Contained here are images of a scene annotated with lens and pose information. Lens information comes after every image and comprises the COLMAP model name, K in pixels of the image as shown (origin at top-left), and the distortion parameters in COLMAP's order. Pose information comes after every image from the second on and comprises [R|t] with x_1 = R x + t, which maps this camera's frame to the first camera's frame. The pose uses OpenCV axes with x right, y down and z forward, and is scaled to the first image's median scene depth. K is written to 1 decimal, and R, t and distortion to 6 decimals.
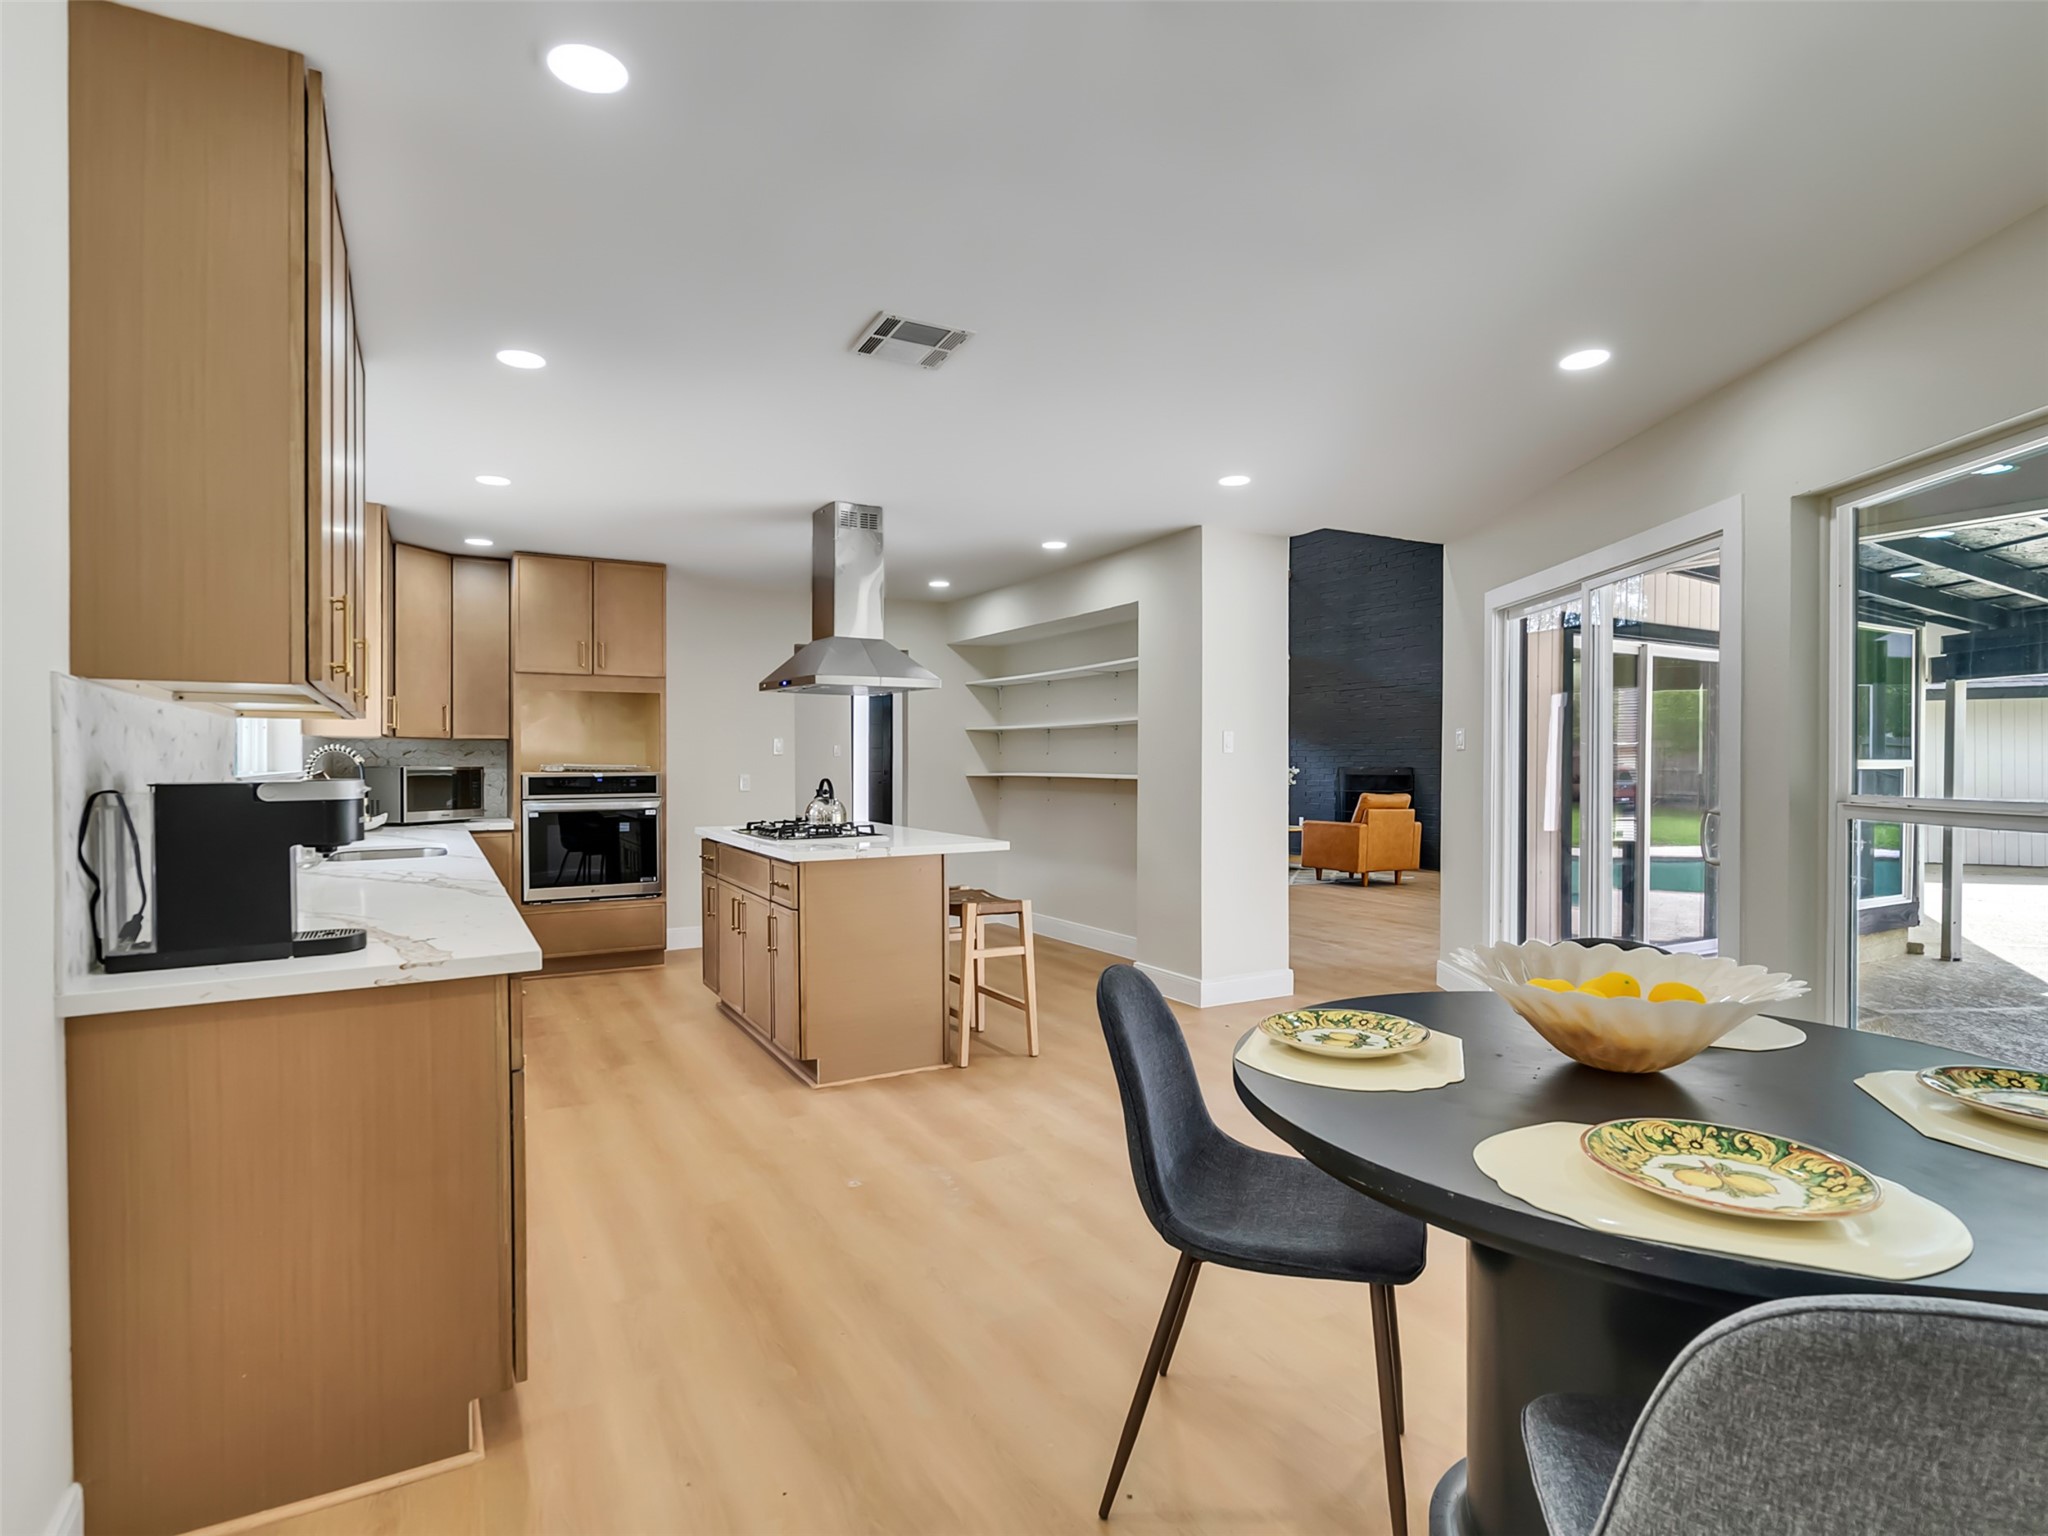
lens RADIAL K [[1045.0, 0, 1008.1], [0, 1045.0, 769.2], [0, 0, 1]] dist [-0.009165, 0.006417]
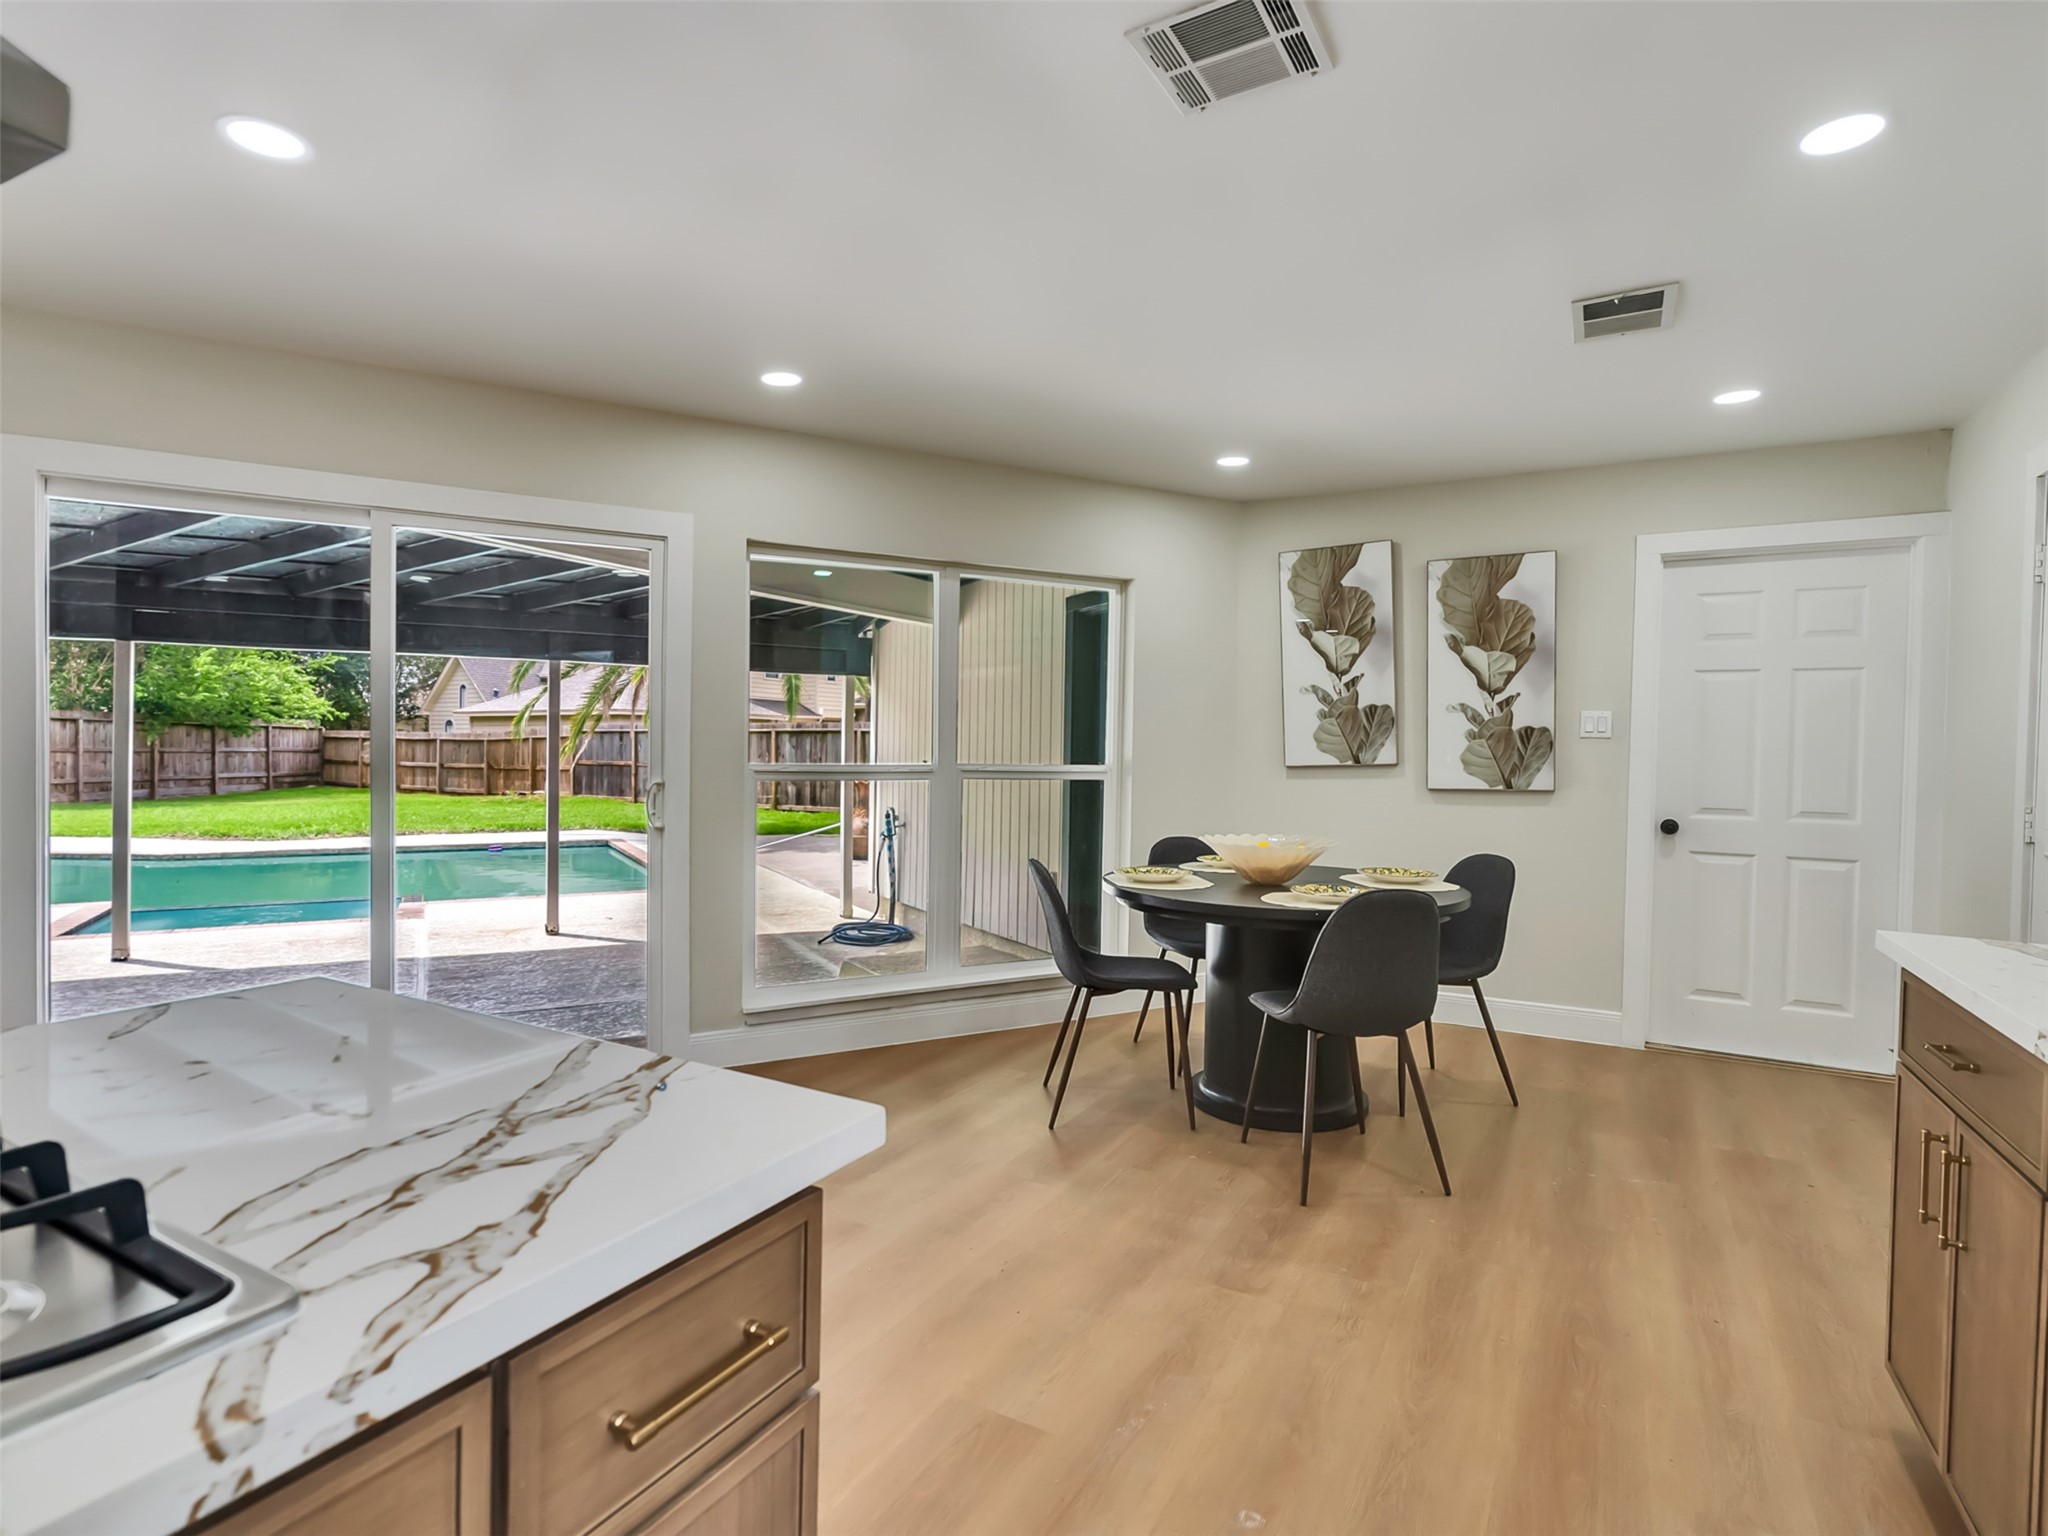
lens RADIAL K [[1045.0, 0, 1007.1], [0, 1045.0, 763.3], [0, 0, 1]] dist [-0.009165, 0.006417]
pose [[-0.522916, -0.019512, 0.852161, -0.281370], [-0.007617, 0.999805, 0.018219, -0.002487], [-0.852350, 0.003036, -0.522963, 0.729702]]
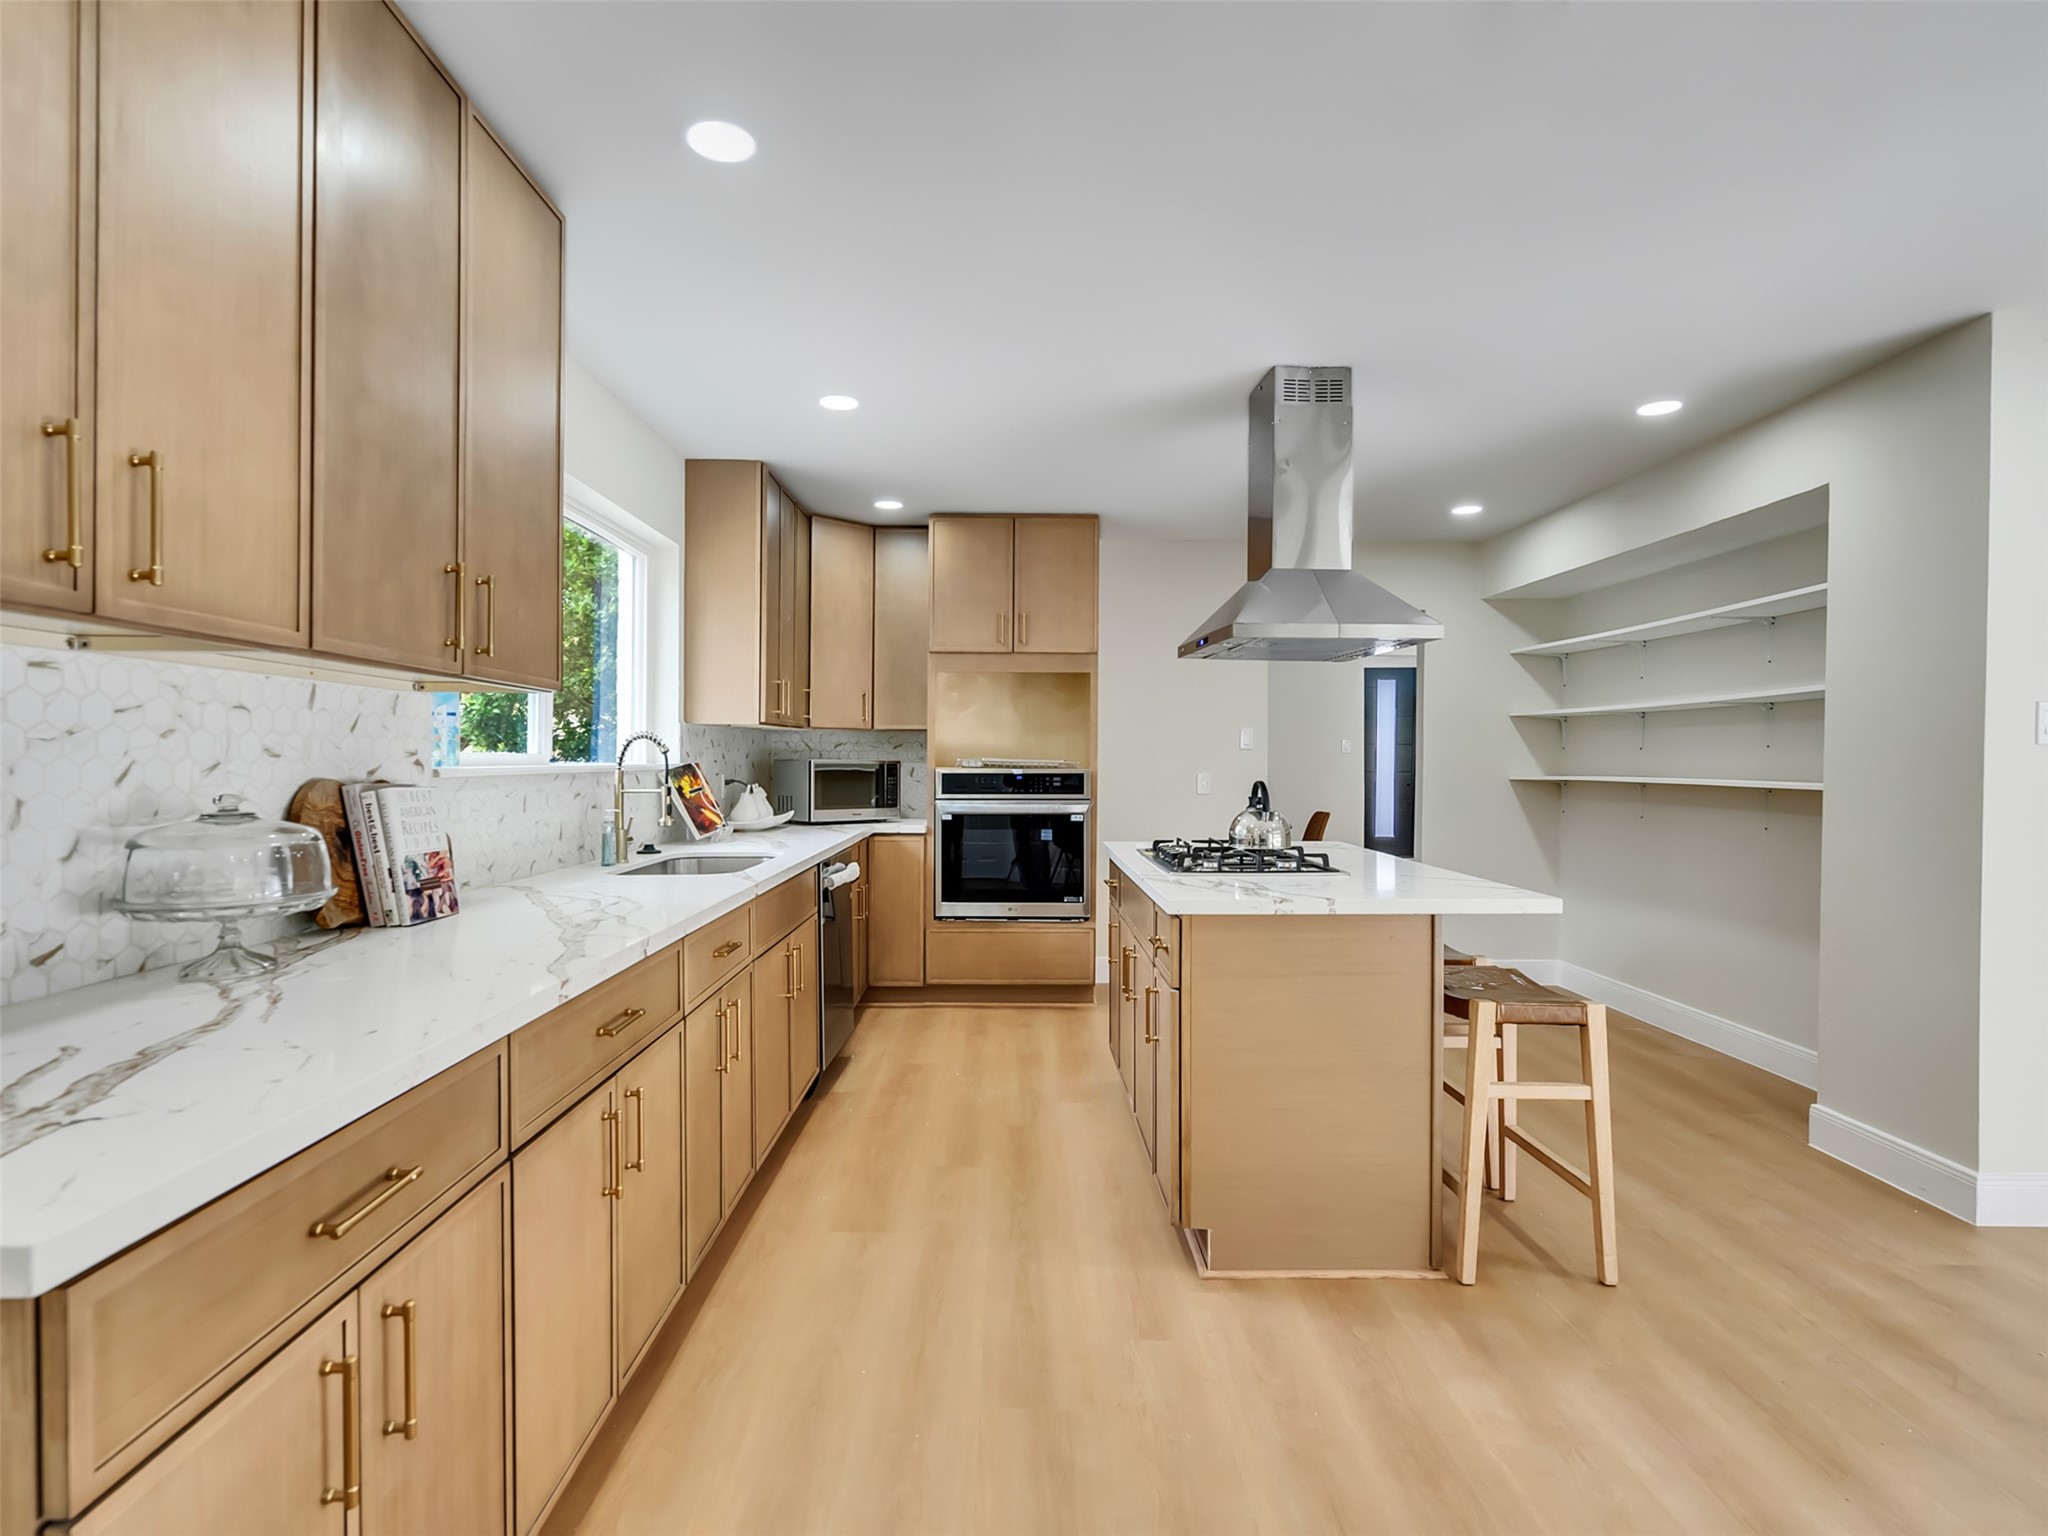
lens RADIAL K [[1045.0, 0, 999.0], [0, 1045.0, 767.5], [0, 0, 1]] dist [-0.009165, 0.006417]
pose [[0.870959, 0.011567, -0.491219, 0.008686], [-0.011701, 0.999928, 0.002799, -0.000059], [0.491216, 0.003310, 0.871032, 0.268177]]
